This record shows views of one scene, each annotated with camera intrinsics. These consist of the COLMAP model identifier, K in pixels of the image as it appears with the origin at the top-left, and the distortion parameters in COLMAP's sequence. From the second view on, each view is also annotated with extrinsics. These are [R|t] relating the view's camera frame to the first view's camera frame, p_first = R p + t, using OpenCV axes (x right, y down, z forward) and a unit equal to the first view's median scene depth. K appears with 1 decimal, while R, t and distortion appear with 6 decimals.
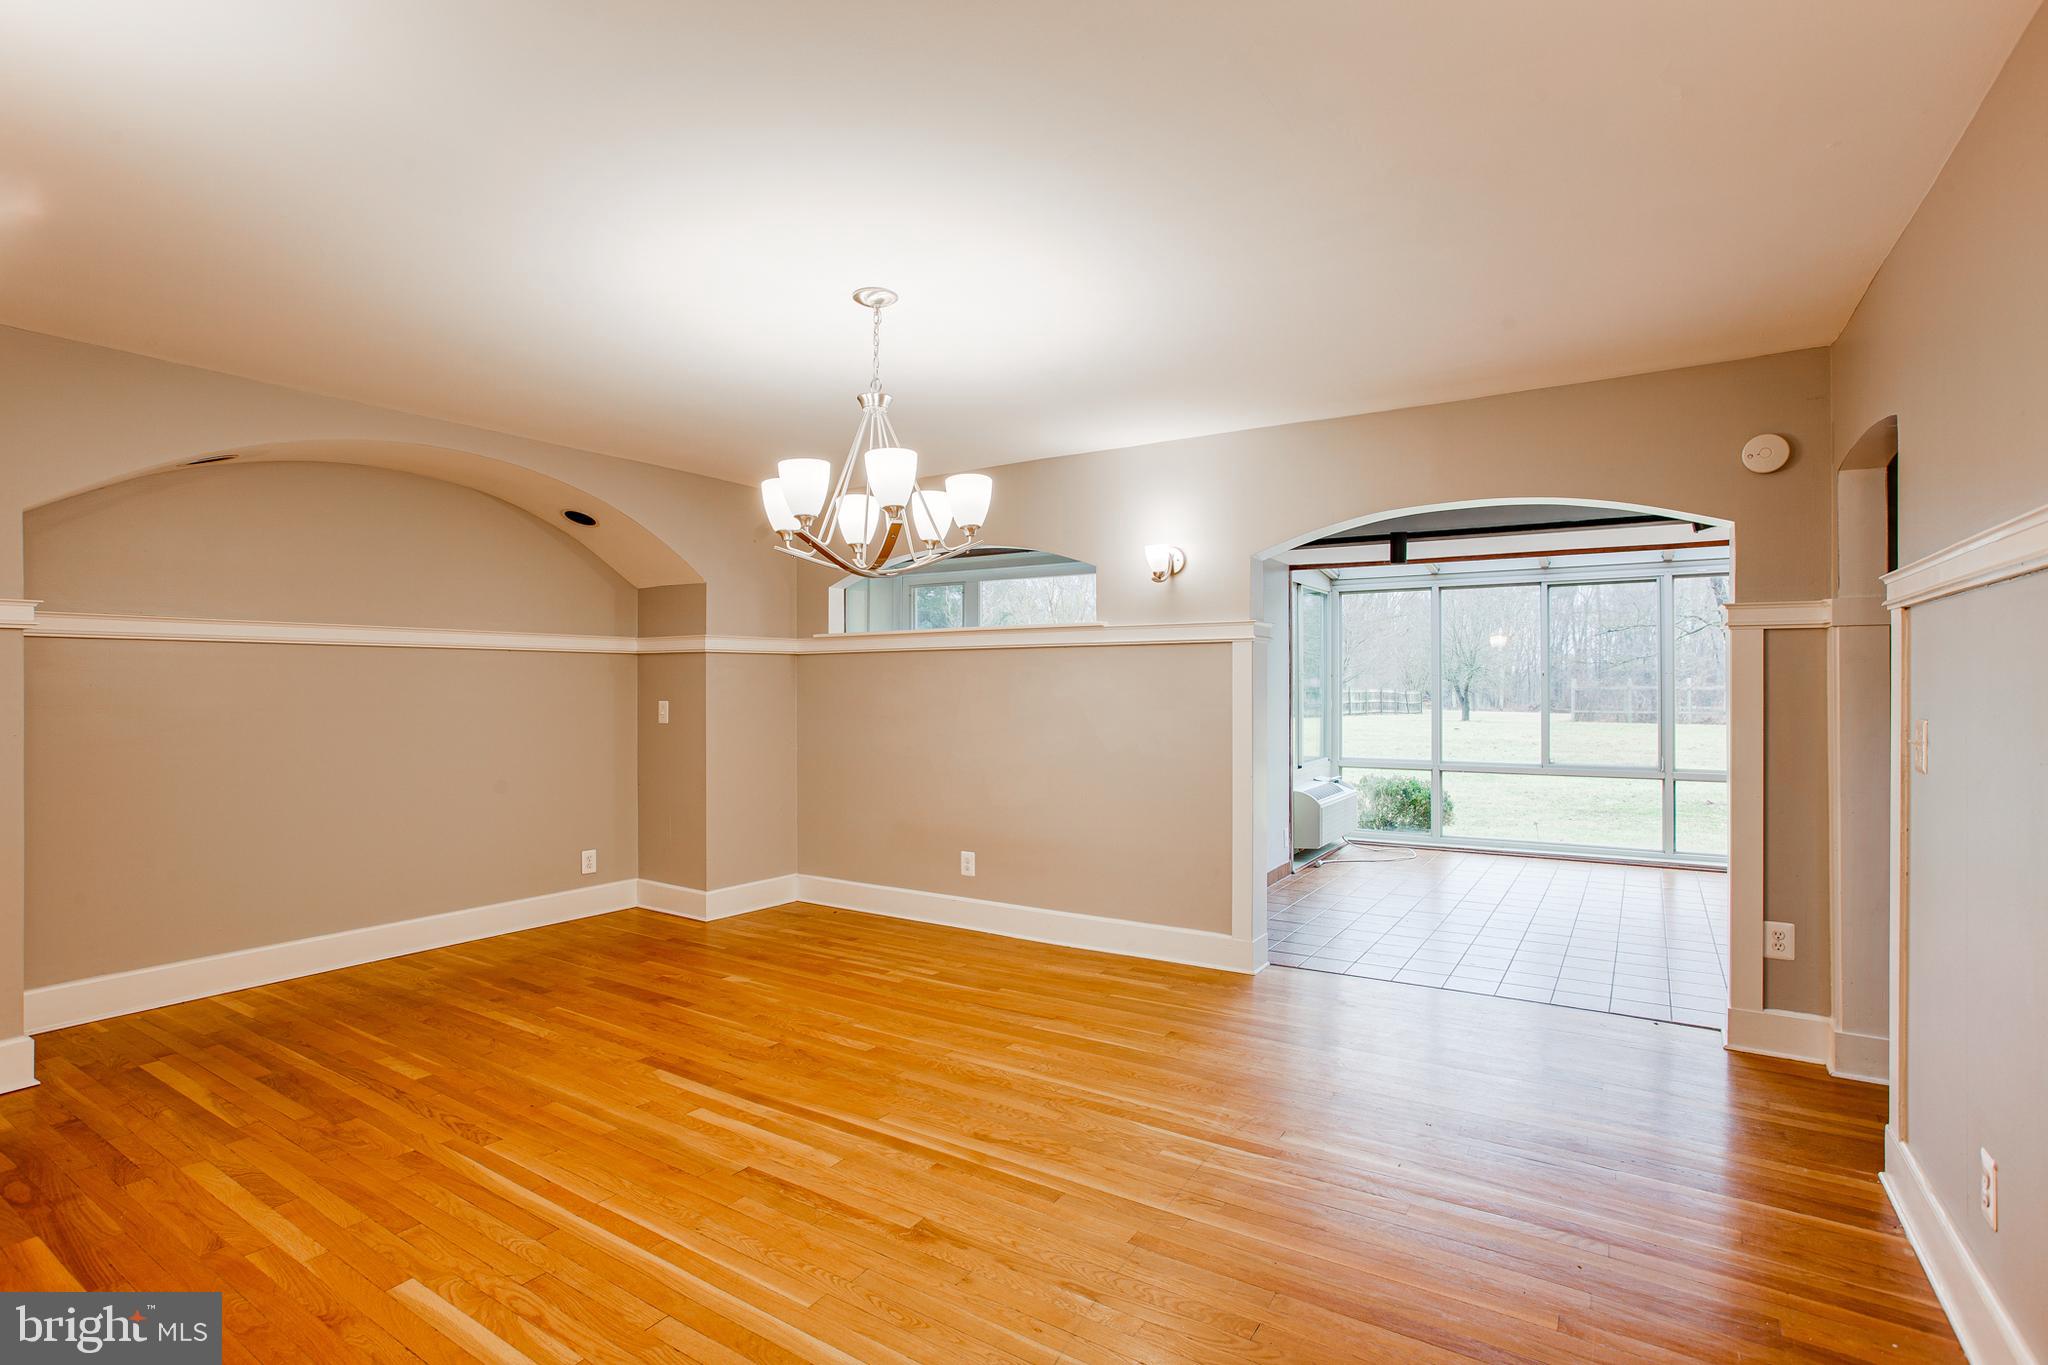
lens RADIAL K [[988.6, 0, 1013.9], [0, 988.6, 671.4], [0, 0, 1]] dist [-0.062662, 0.032768]
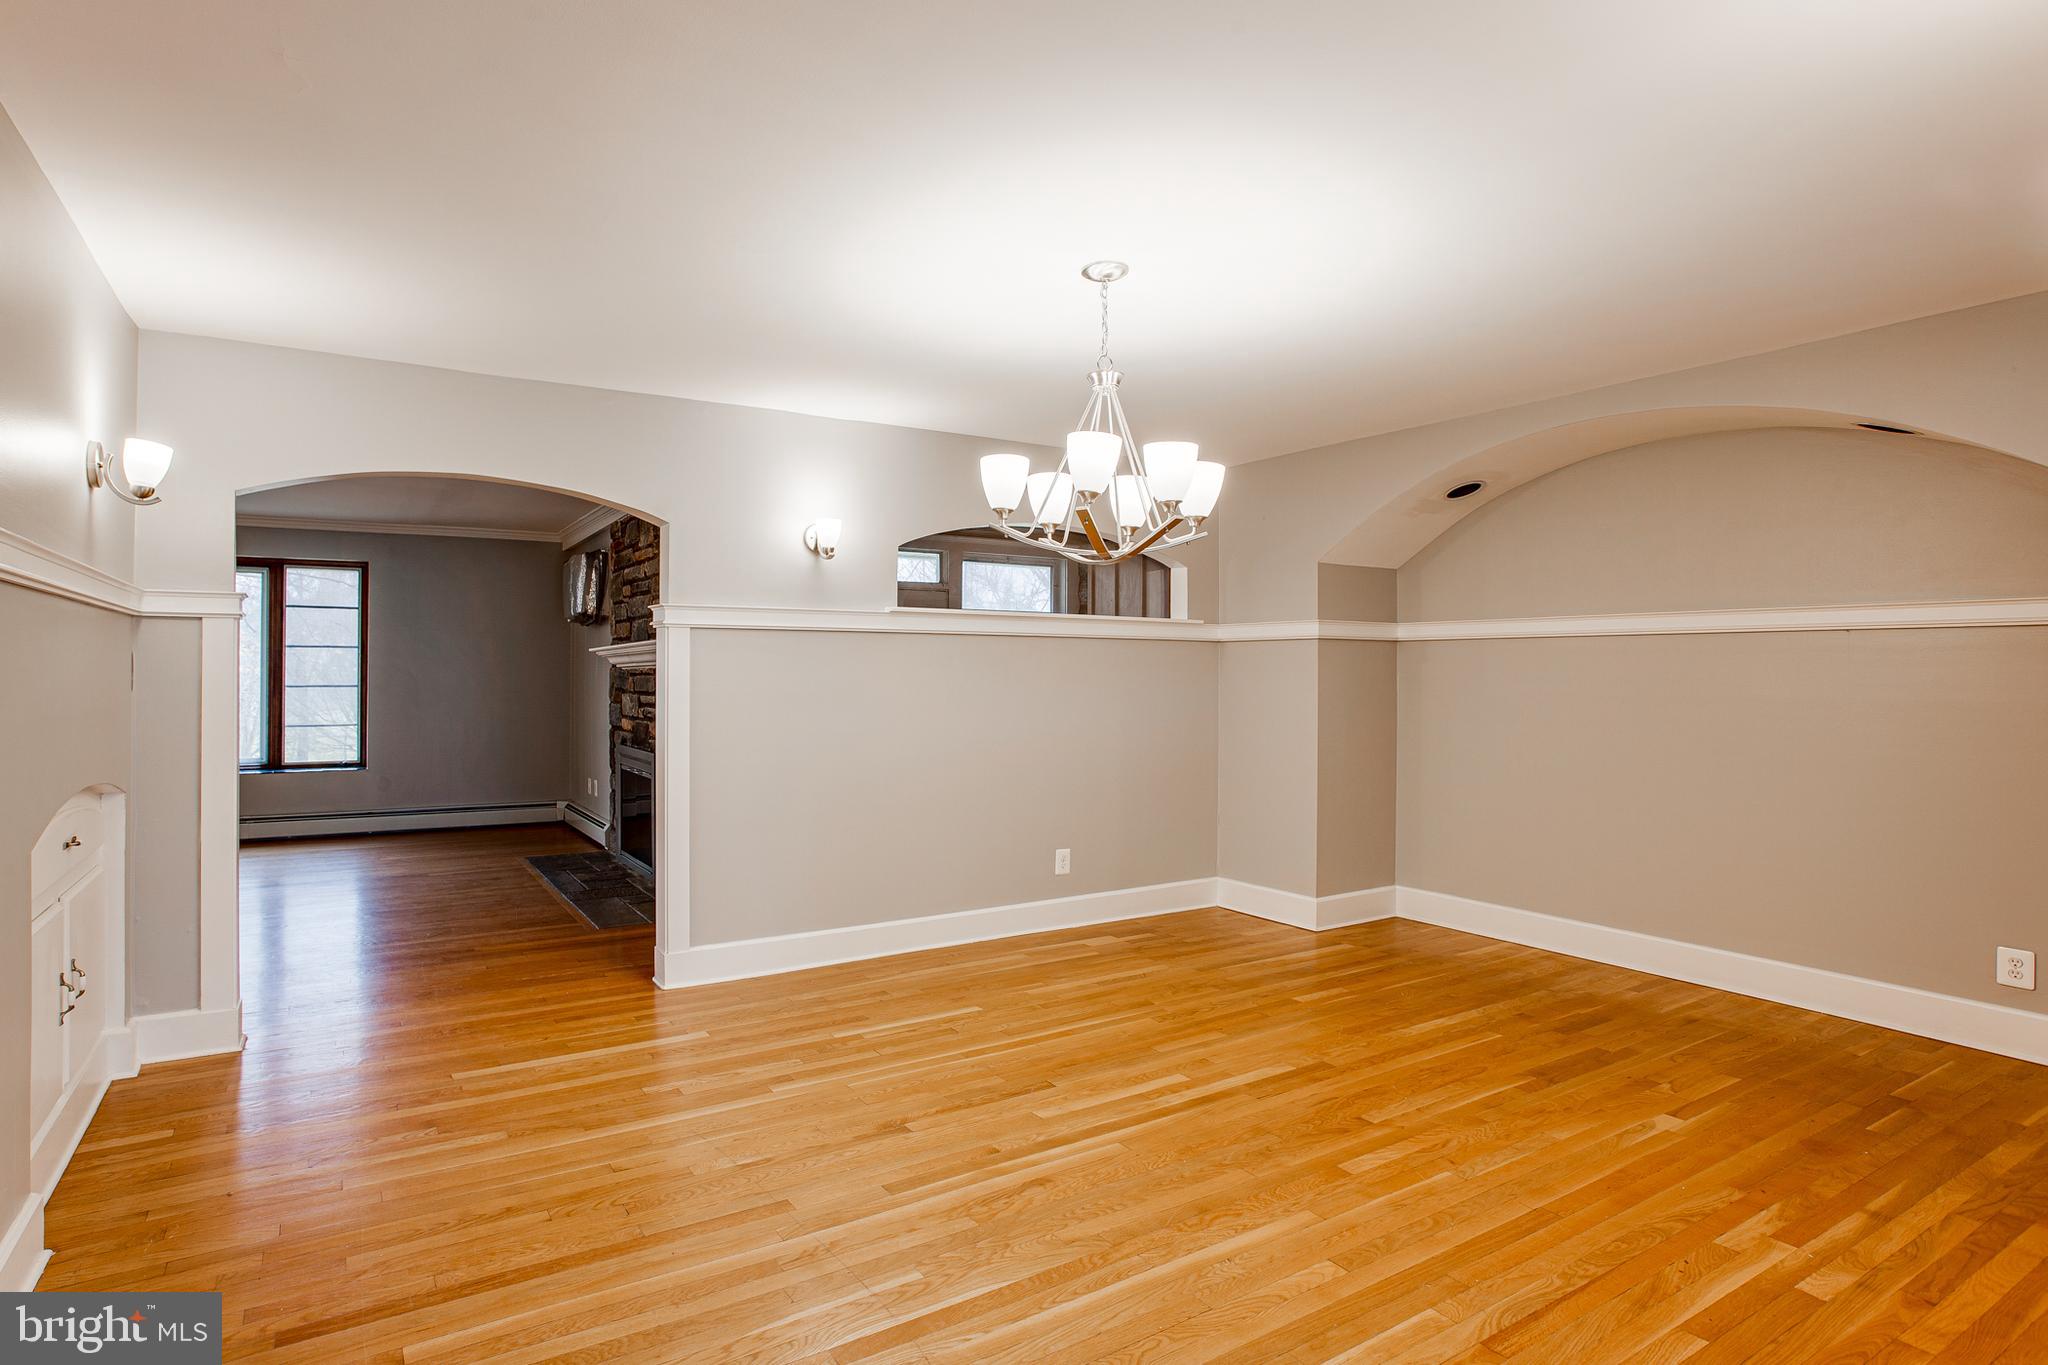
lens RADIAL K [[1040.5, 0, 935.8], [0, 1040.5, 671.5], [0, 0, 1]] dist [-0.000348, 0.000745]
pose [[-0.434639, 0.000863, -0.900605, 0.699383], [0.015796, 0.999853, -0.006665, 0.008105], [0.900466, -0.017123, -0.434588, 1.071441]]
